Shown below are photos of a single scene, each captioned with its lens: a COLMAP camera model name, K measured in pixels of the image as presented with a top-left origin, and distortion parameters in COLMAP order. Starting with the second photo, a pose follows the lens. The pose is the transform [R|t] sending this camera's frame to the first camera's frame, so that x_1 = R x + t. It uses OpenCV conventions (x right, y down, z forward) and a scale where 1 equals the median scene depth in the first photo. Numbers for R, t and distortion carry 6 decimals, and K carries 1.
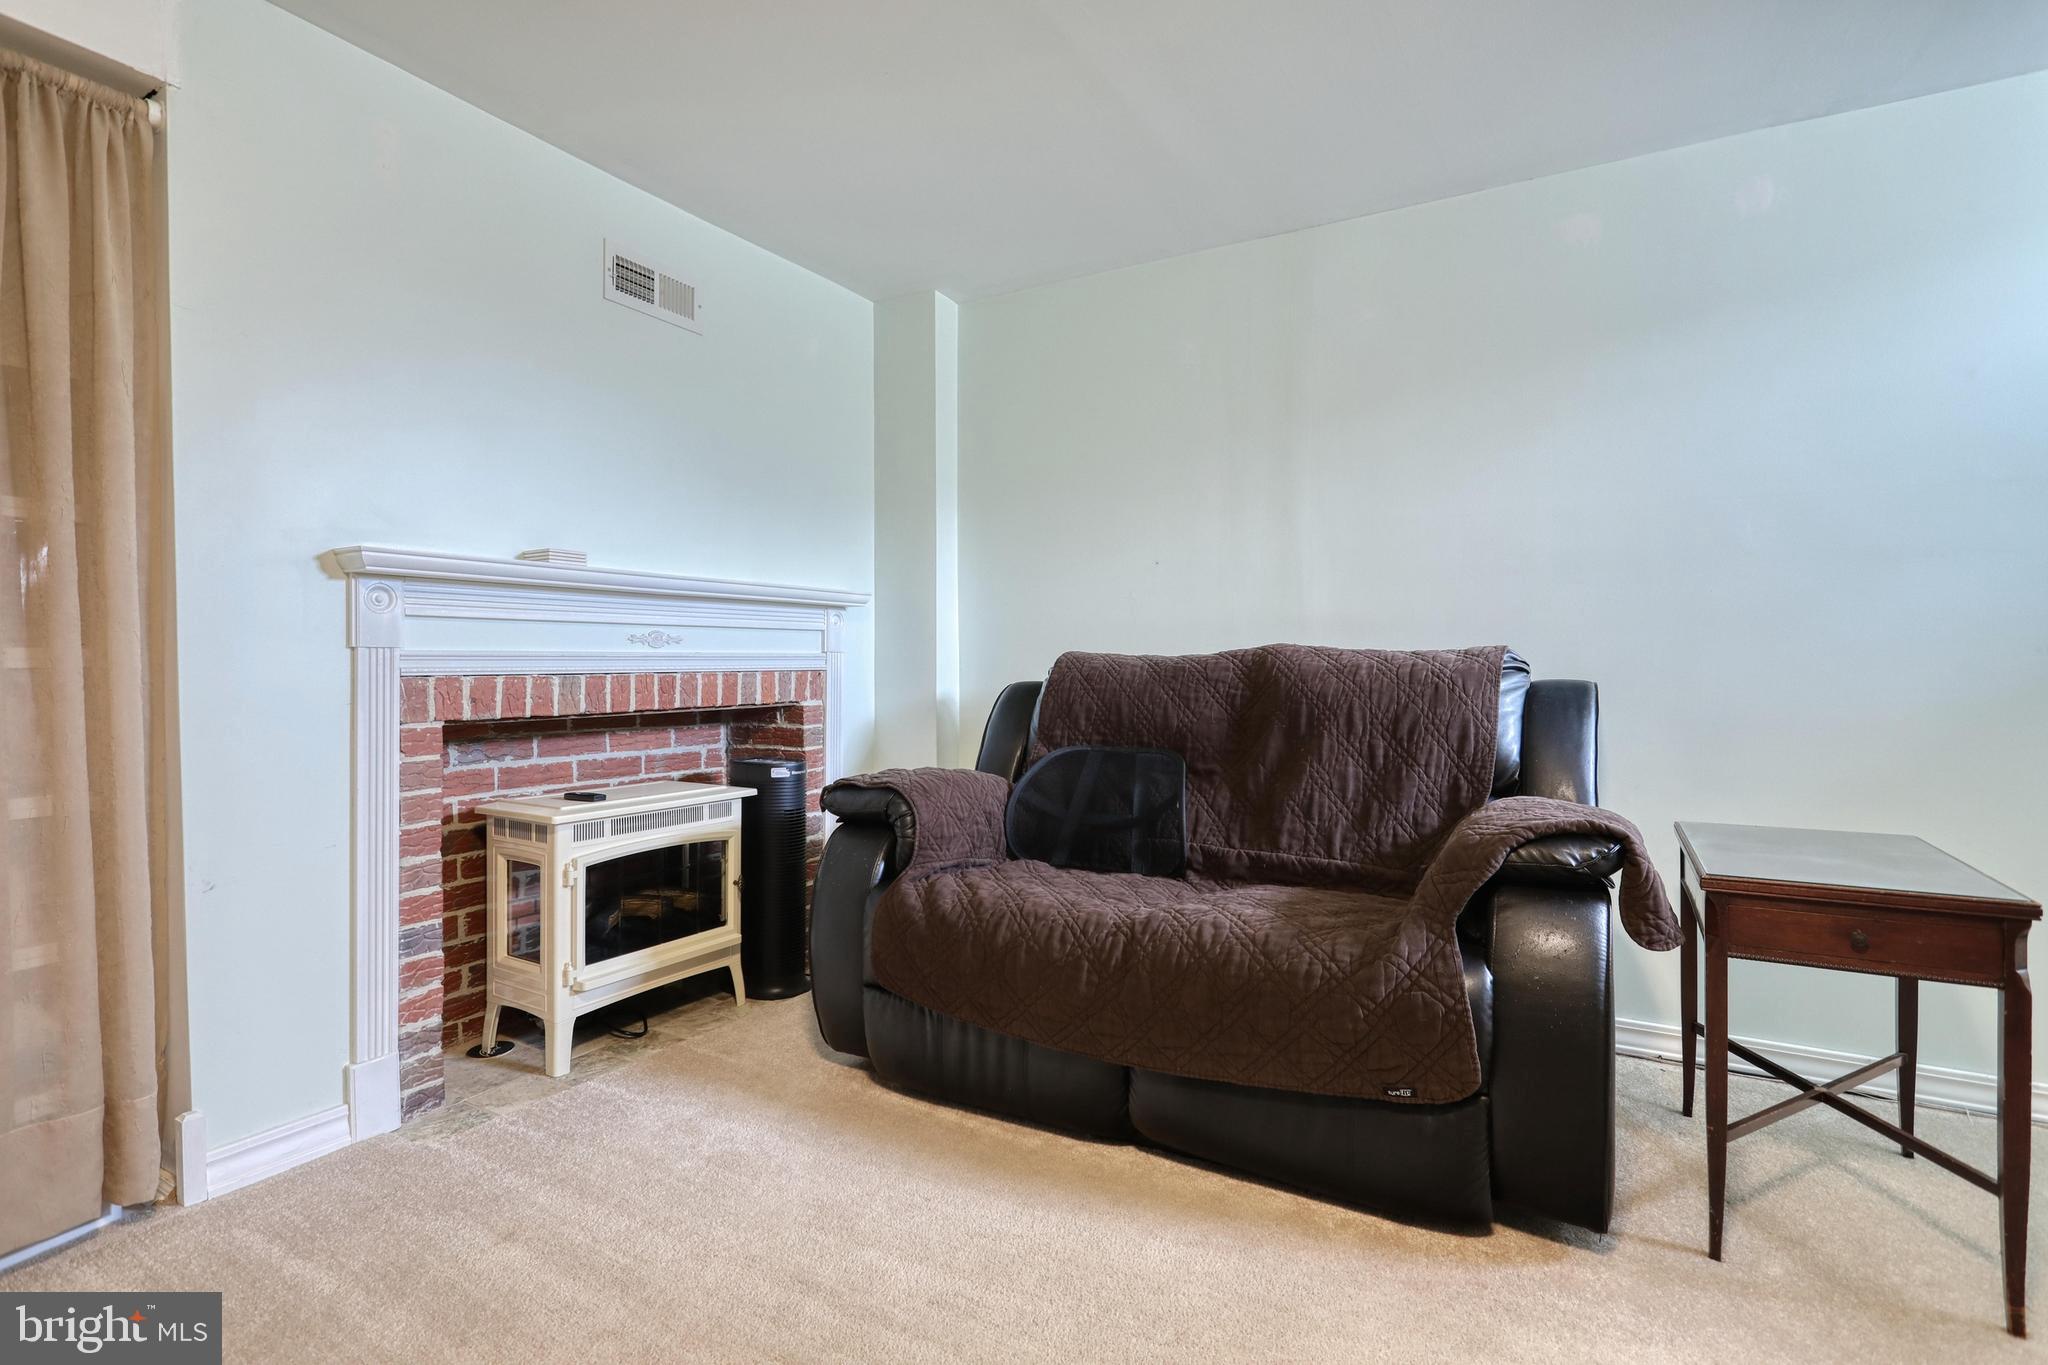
lens RADIAL K [[982.0, 0, 1024.3], [0, 982.0, 676.4], [0, 0, 1]] dist [-0.003267, 0.002065]
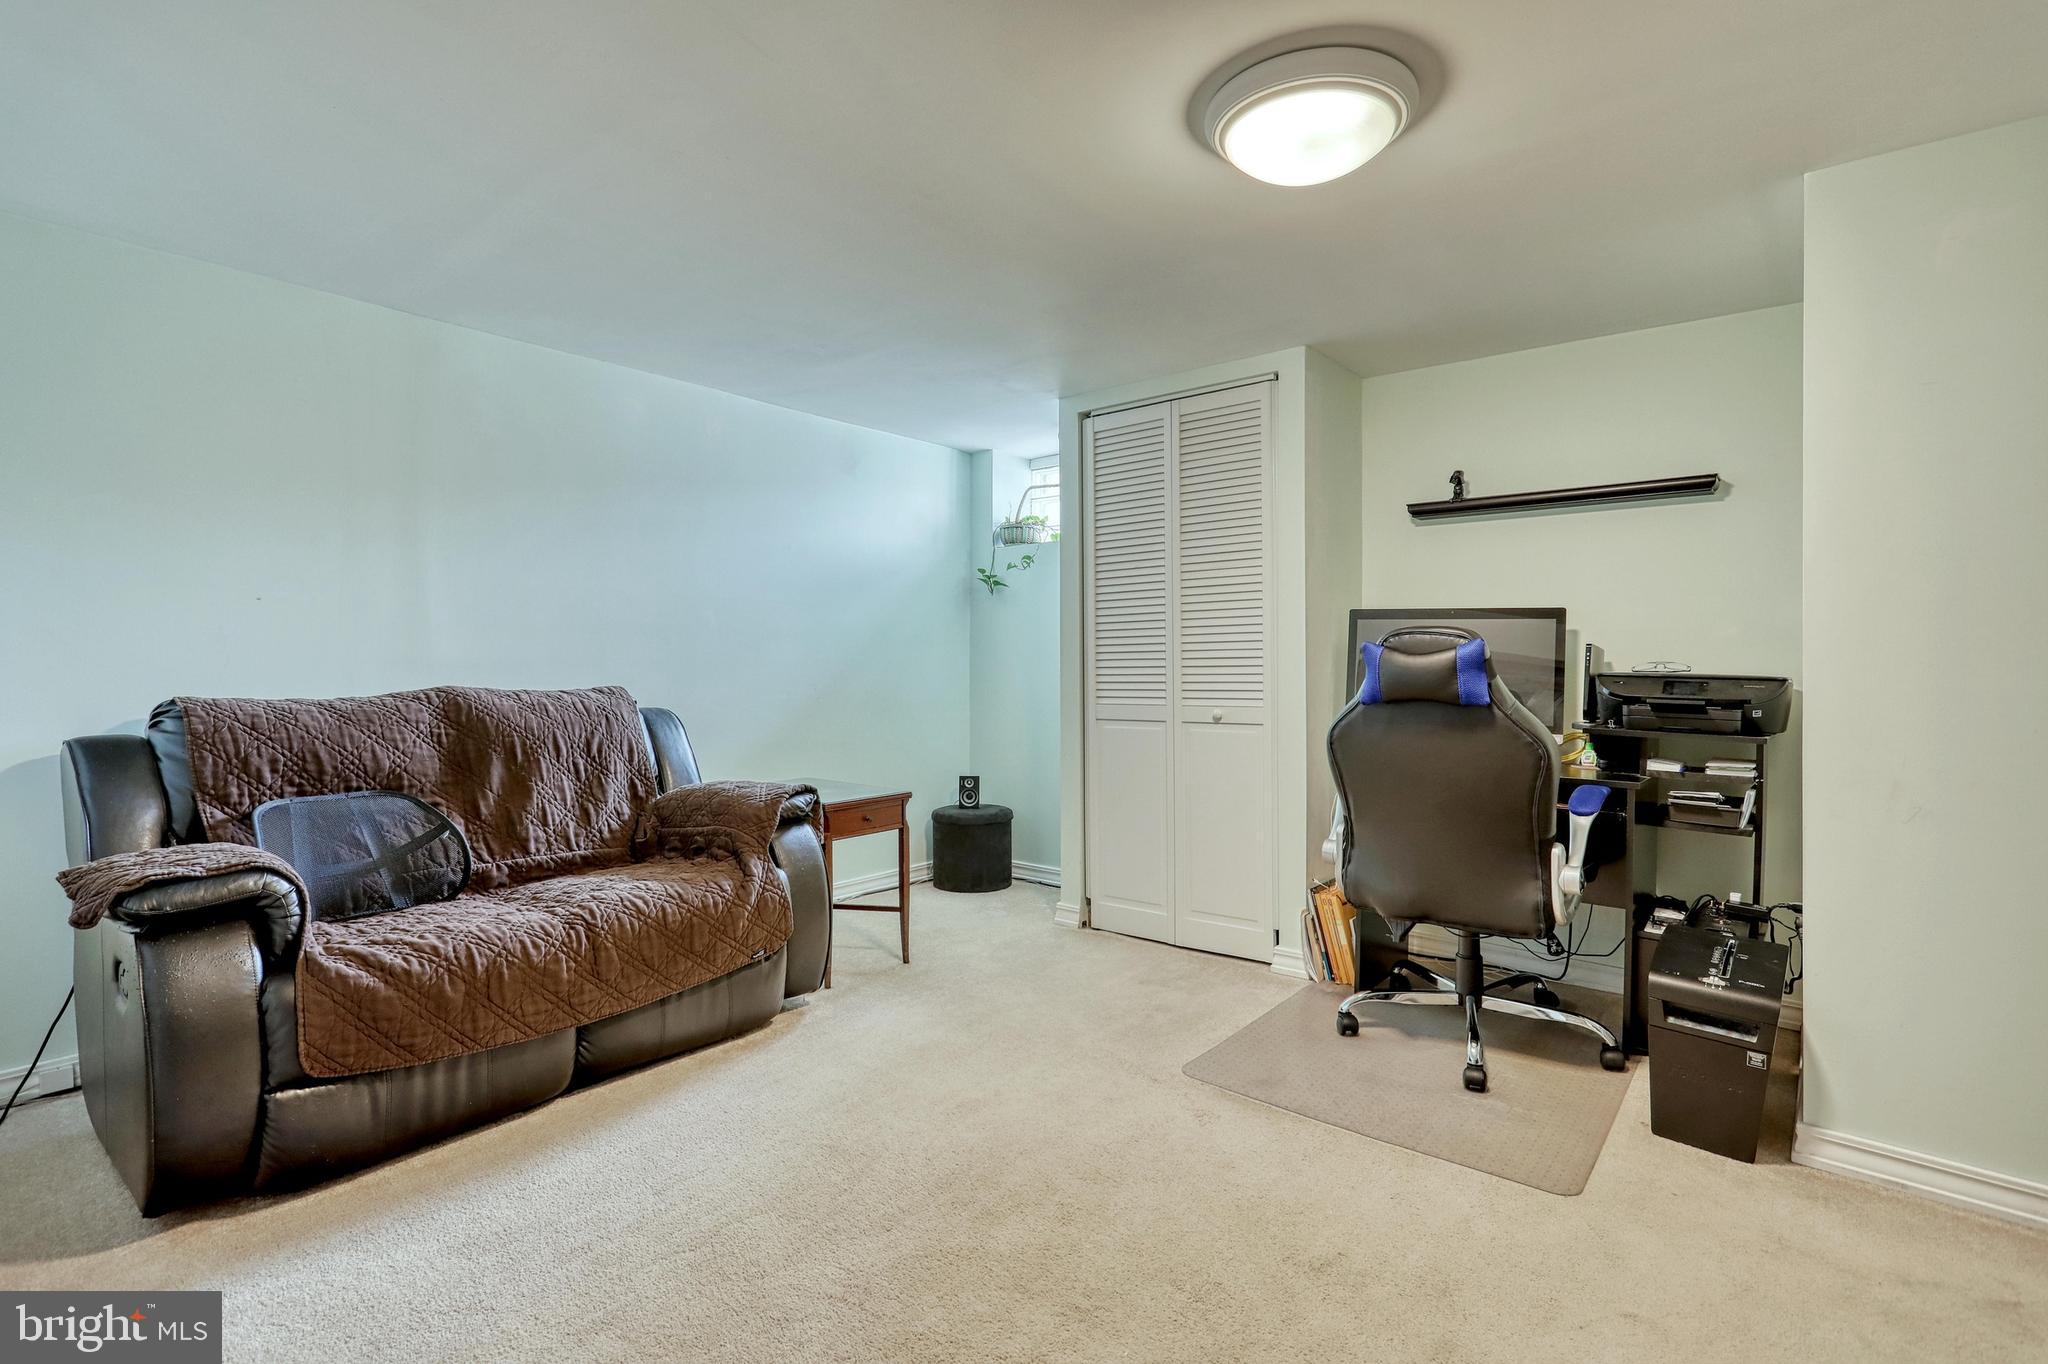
lens RADIAL K [[982.0, 0, 1026.0], [0, 982.0, 682.8], [0, 0, 1]] dist [-0.003267, 0.002065]
pose [[0.158264, -0.021556, 0.987162, -0.771106], [0.010155, 0.999744, 0.020203, -0.054176], [-0.987345, 0.006827, 0.158442, 0.156453]]
